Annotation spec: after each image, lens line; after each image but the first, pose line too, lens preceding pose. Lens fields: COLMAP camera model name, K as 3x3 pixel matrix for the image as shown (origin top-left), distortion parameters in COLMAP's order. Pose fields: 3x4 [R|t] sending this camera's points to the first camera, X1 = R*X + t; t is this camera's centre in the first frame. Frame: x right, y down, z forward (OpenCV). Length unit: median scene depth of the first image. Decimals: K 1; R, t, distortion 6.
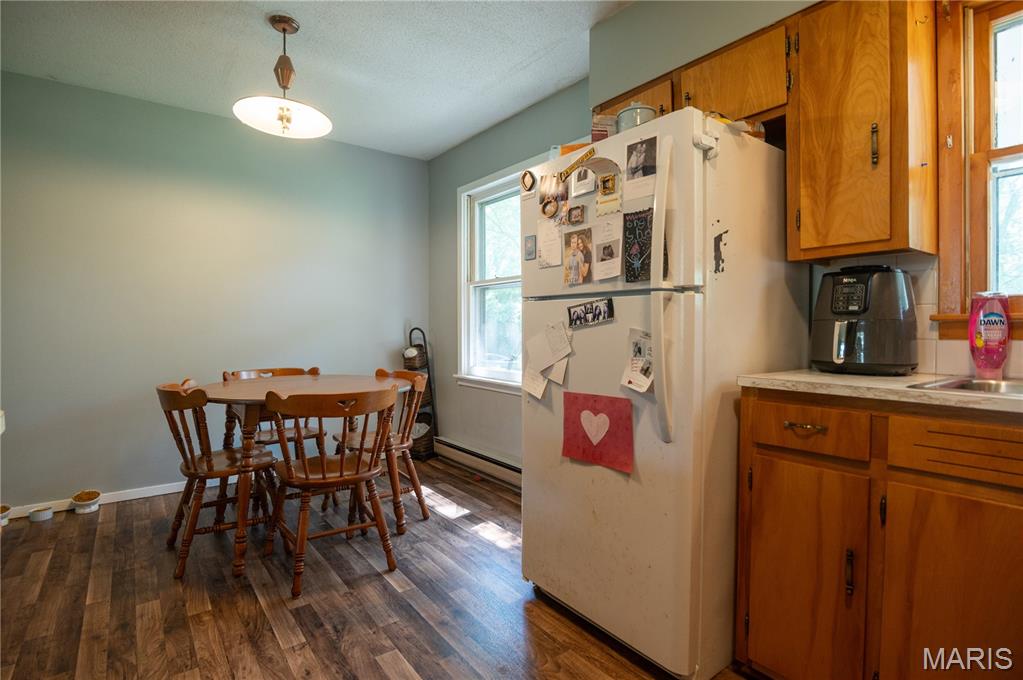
lens RADIAL K [[508.3, 0, 511.5], [0, 508.3, 340.0], [0, 0, 1]] dist [-0.028992, -0.000877]
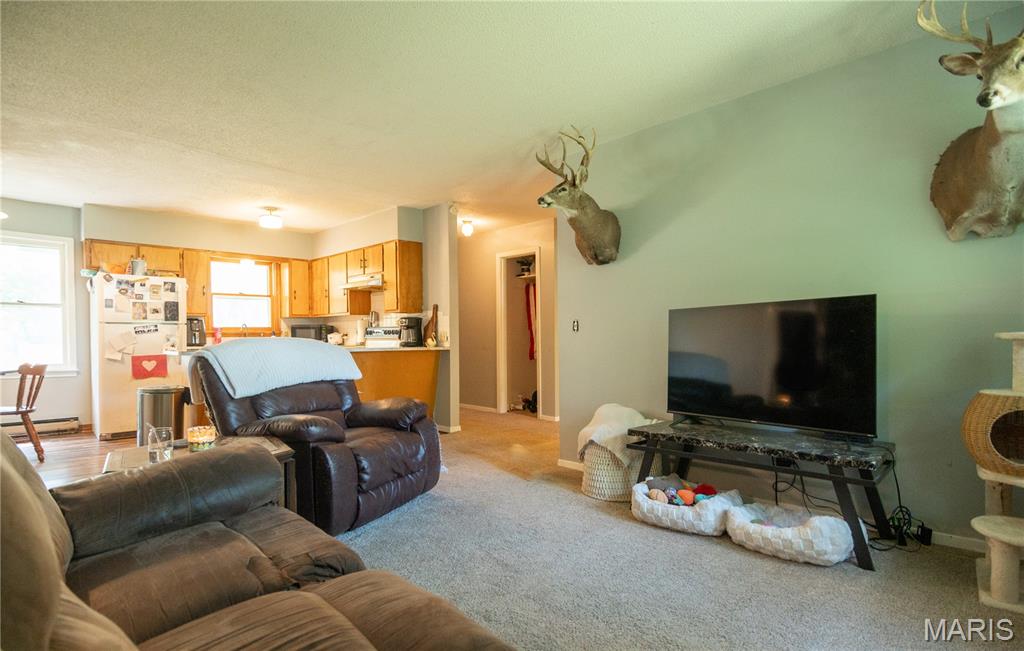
lens RADIAL K [[501.0, 0, 510.7], [0, 501.0, 339.6], [0, 0, 1]] dist [-0.026842, 0.000155]
pose [[-0.167256, -0.001834, 0.985912, -3.352213], [0.043591, 0.999007, 0.009253, 0.083351], [-0.984949, 0.044524, -0.167010, -0.728891]]
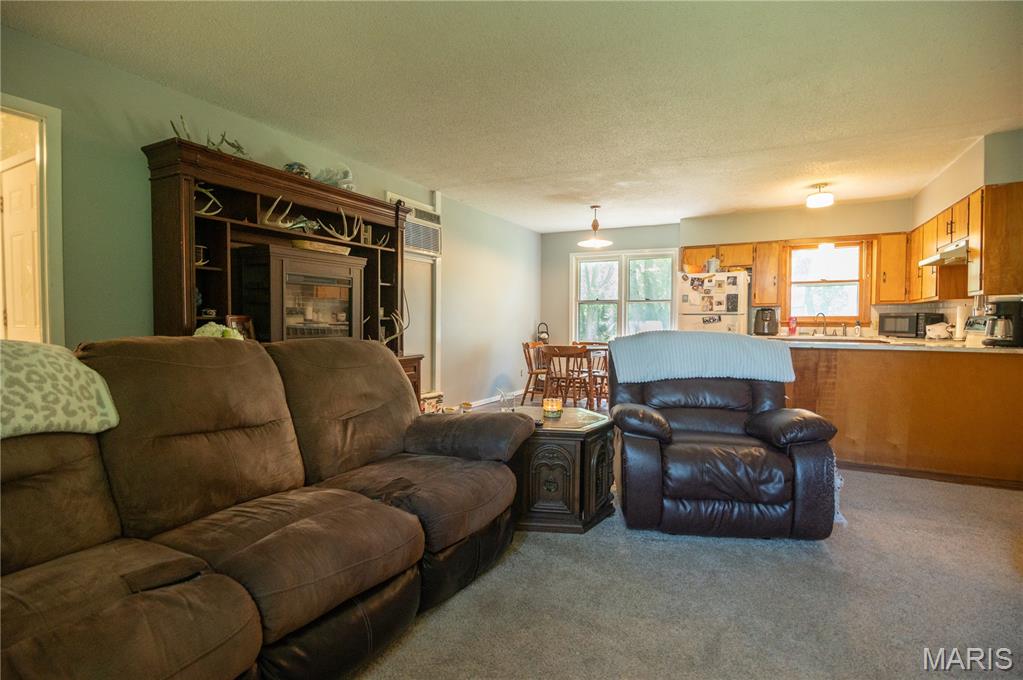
lens RADIAL K [[508.3, 0, 511.5], [0, 508.3, 340.0], [0, 0, 1]] dist [-0.028992, -0.000877]
pose [[0.904237, -0.008003, 0.426956, -2.773817], [0.009239, 0.999957, -0.000824, 0.086120], [-0.426931, 0.004690, 0.904272, -1.703208]]
